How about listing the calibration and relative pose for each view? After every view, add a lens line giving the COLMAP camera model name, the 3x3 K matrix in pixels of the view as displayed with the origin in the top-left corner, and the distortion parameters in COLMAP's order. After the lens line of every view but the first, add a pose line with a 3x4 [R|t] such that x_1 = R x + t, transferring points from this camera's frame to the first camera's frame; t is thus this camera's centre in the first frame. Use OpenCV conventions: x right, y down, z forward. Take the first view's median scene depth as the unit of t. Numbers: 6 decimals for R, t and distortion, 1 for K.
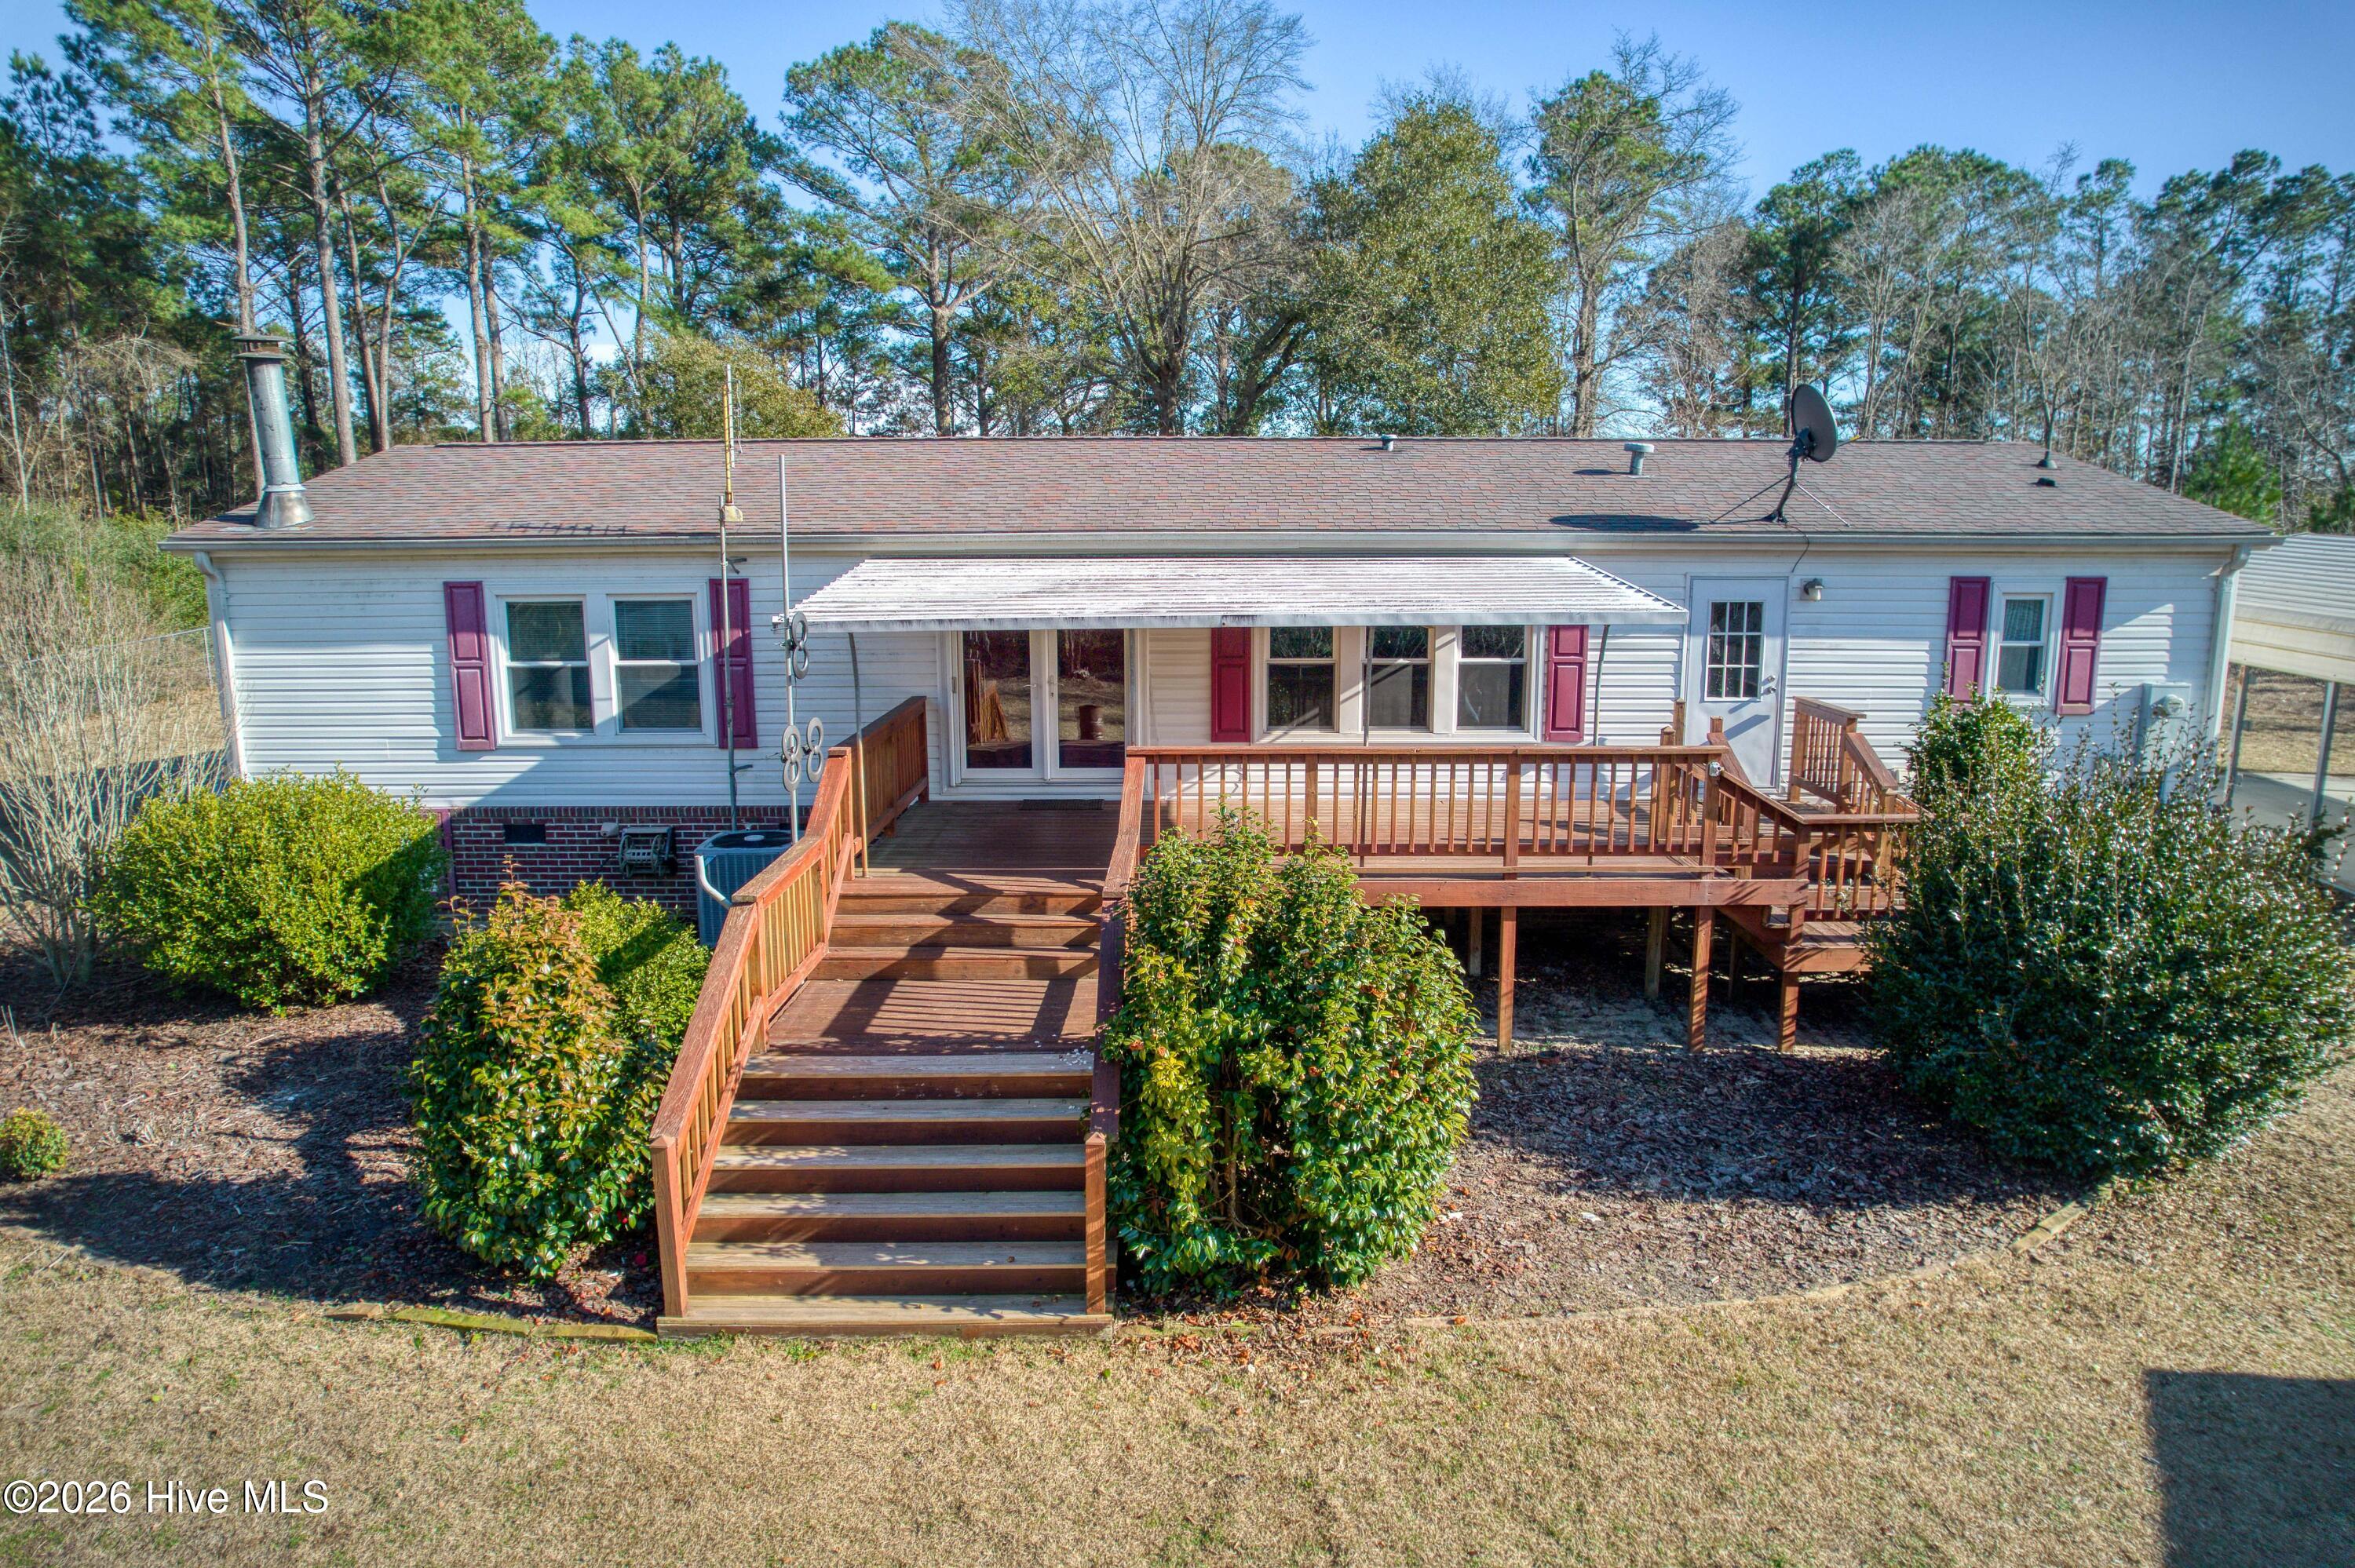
lens RADIAL K [[1507.5, 0, 1185.8], [0, 1507.5, 792.0], [0, 0, 1]] dist [-0.071689, 0.062975]
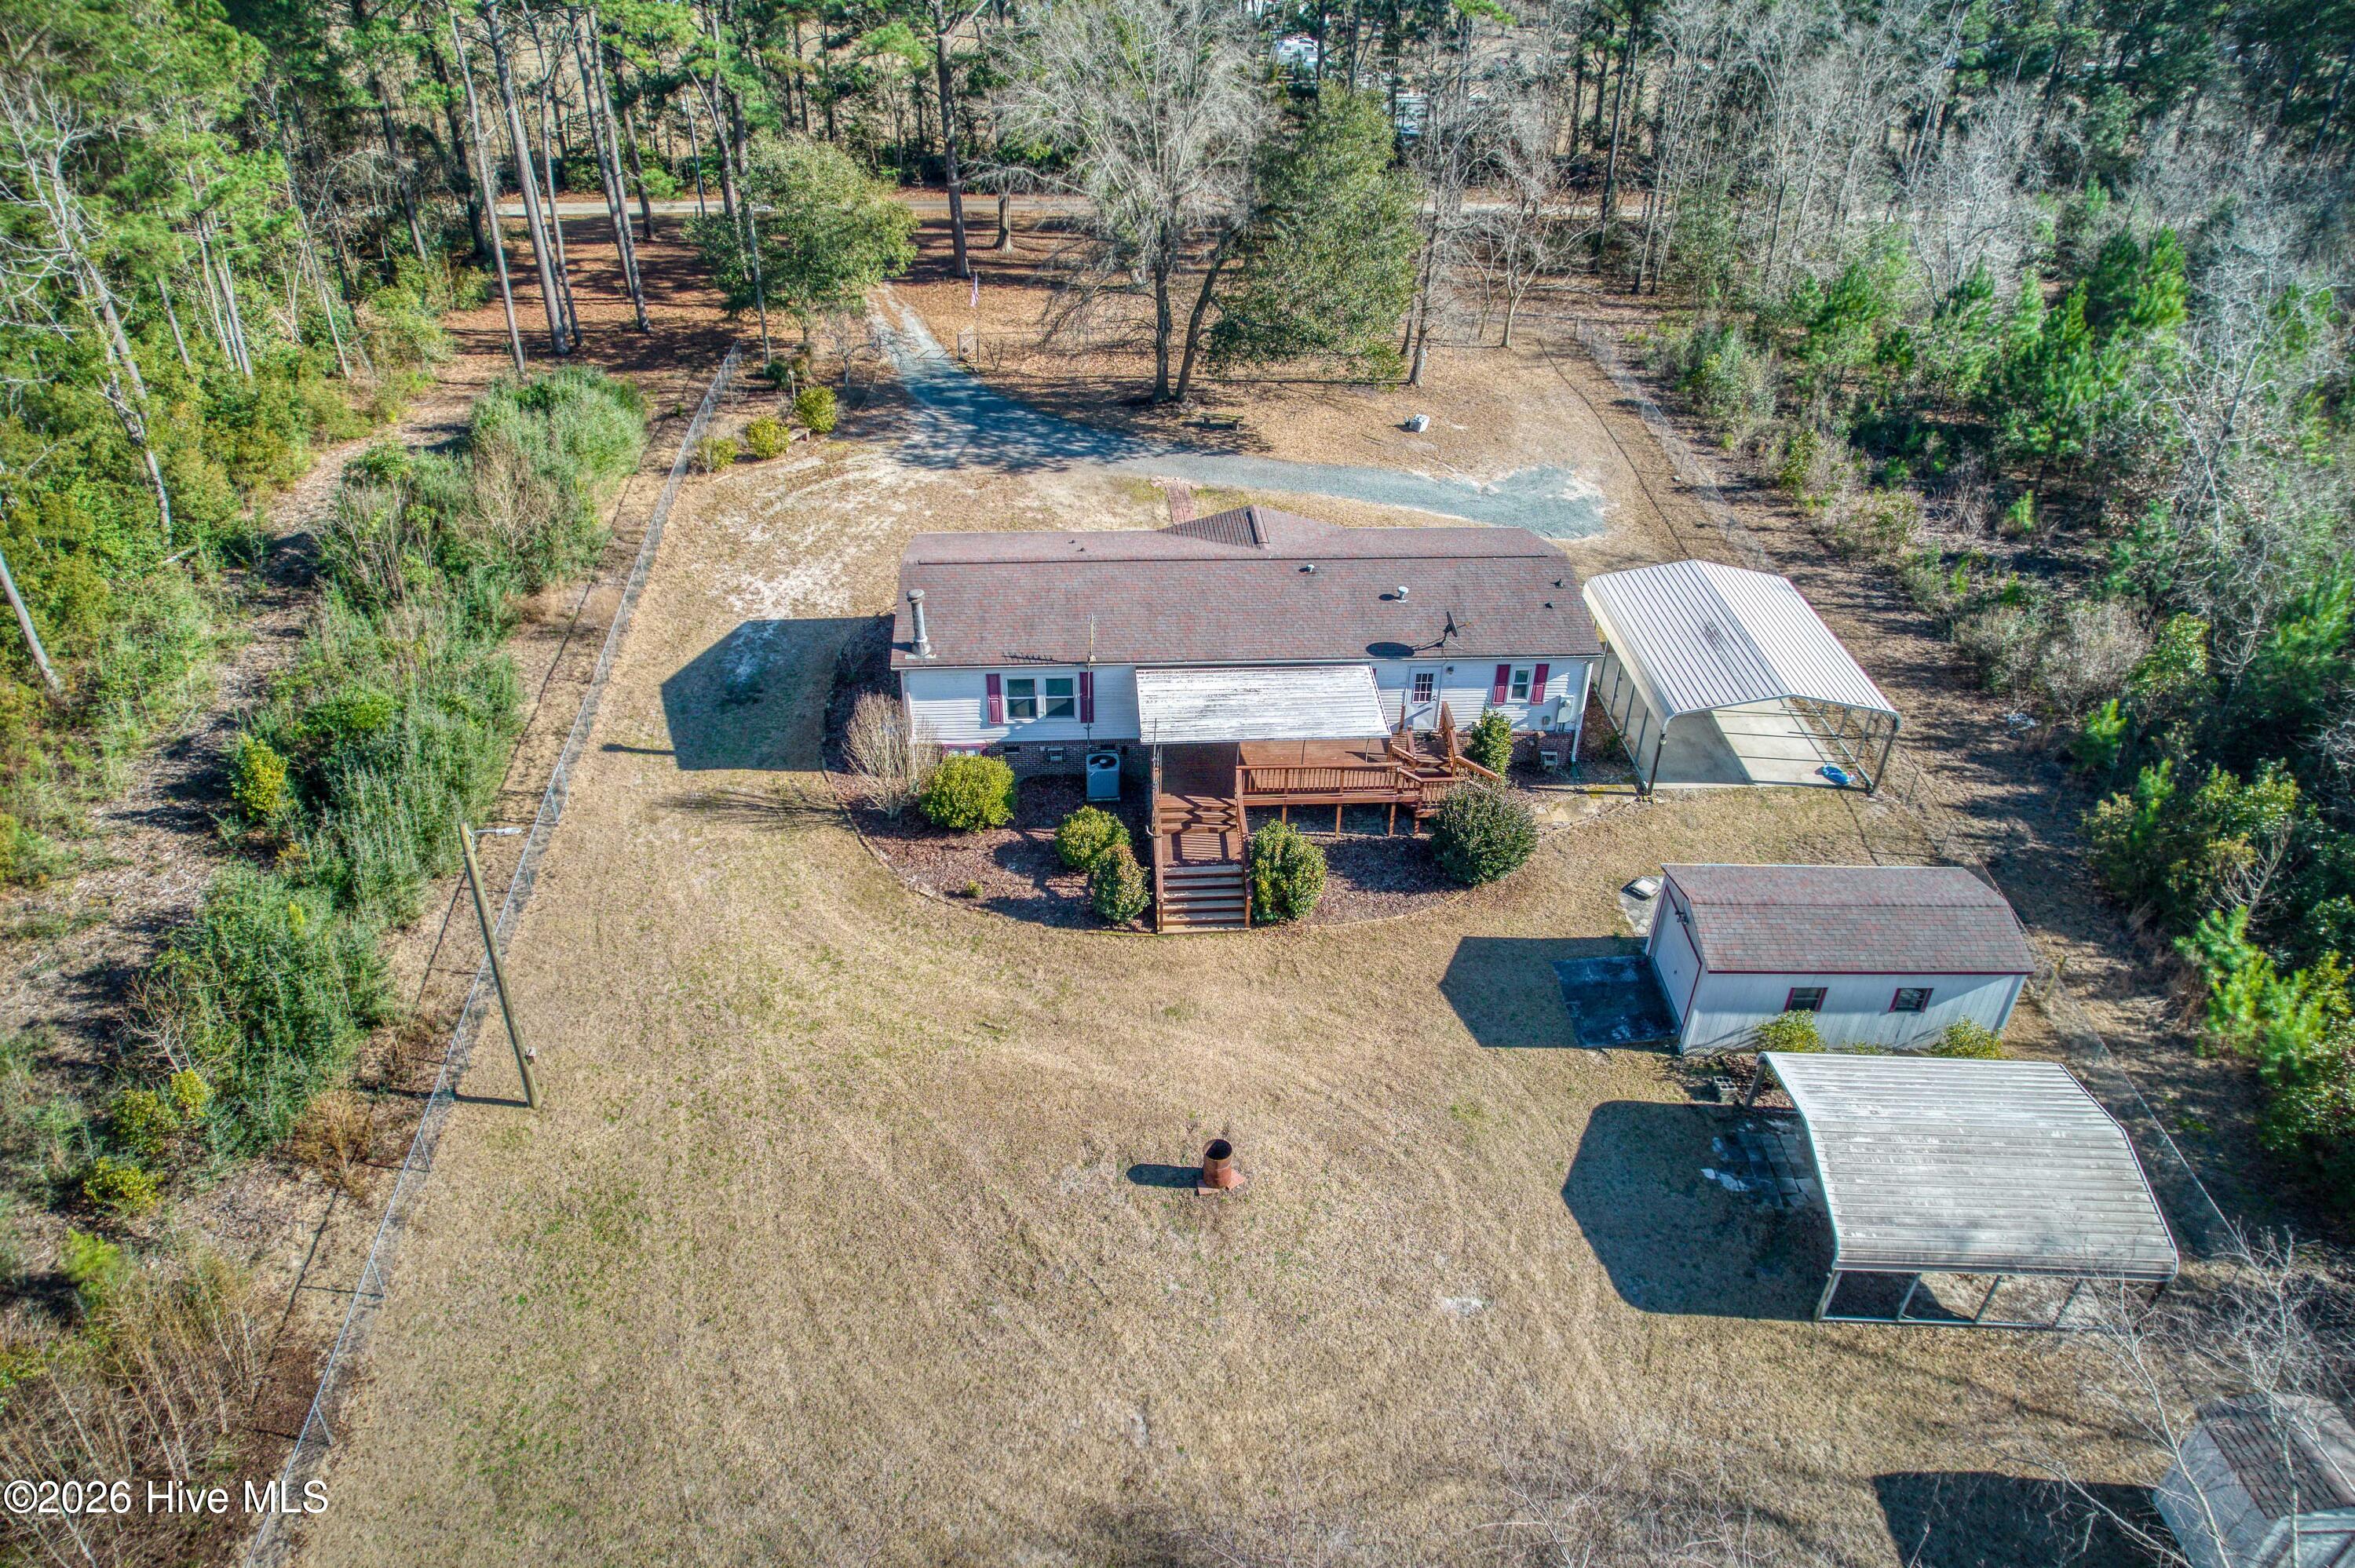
lens RADIAL K [[1558.5, 0, 1177.5], [0, 1558.5, 784.0], [0, 0, 1]] dist [-0.033660, 0.001046]
pose [[0.997195, -0.021196, 0.071781, -0.347216], [-0.007864, 0.924079, 0.382121, -1.098132], [-0.074431, -0.381614, 0.921320, -1.891870]]
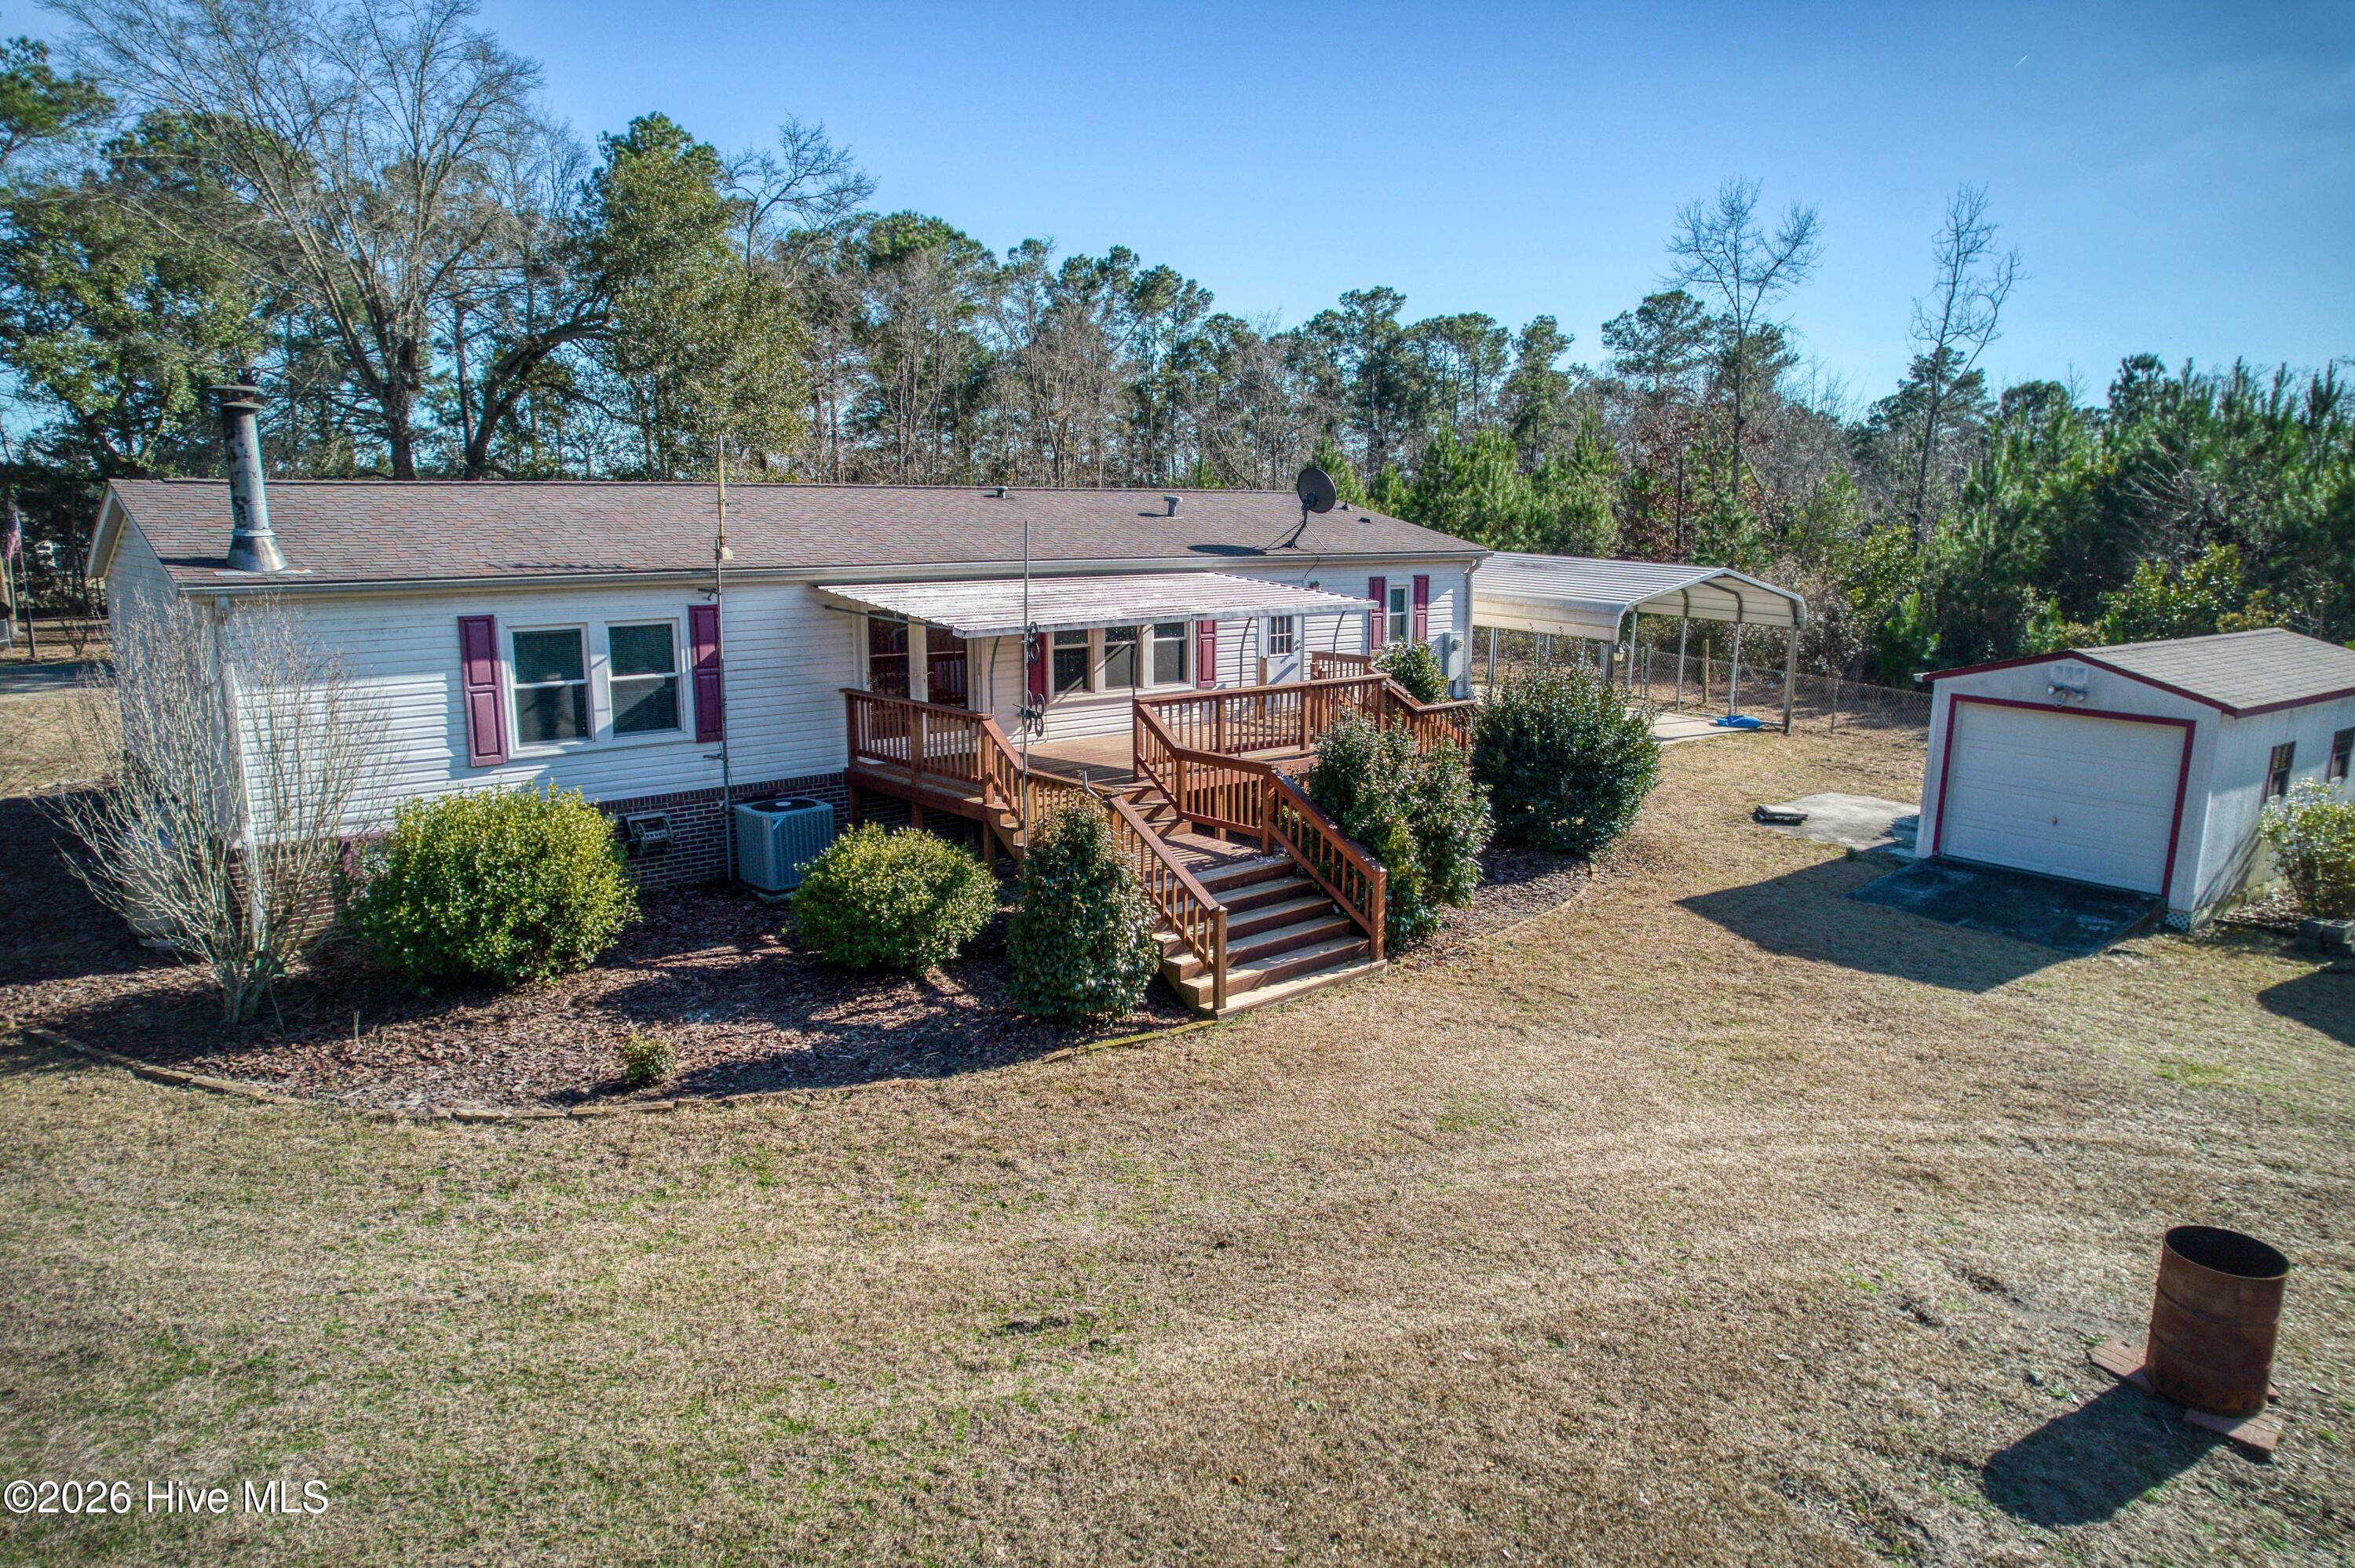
lens RADIAL K [[1507.5, 0, 1185.8], [0, 1507.5, 792.0], [0, 0, 1]] dist [-0.071689, 0.062975]
pose [[0.753463, -0.116202, 0.647141, -0.818683], [0.115868, 0.992321, 0.043279, 0.004402], [-0.647201, 0.042373, 0.761141, -0.198759]]
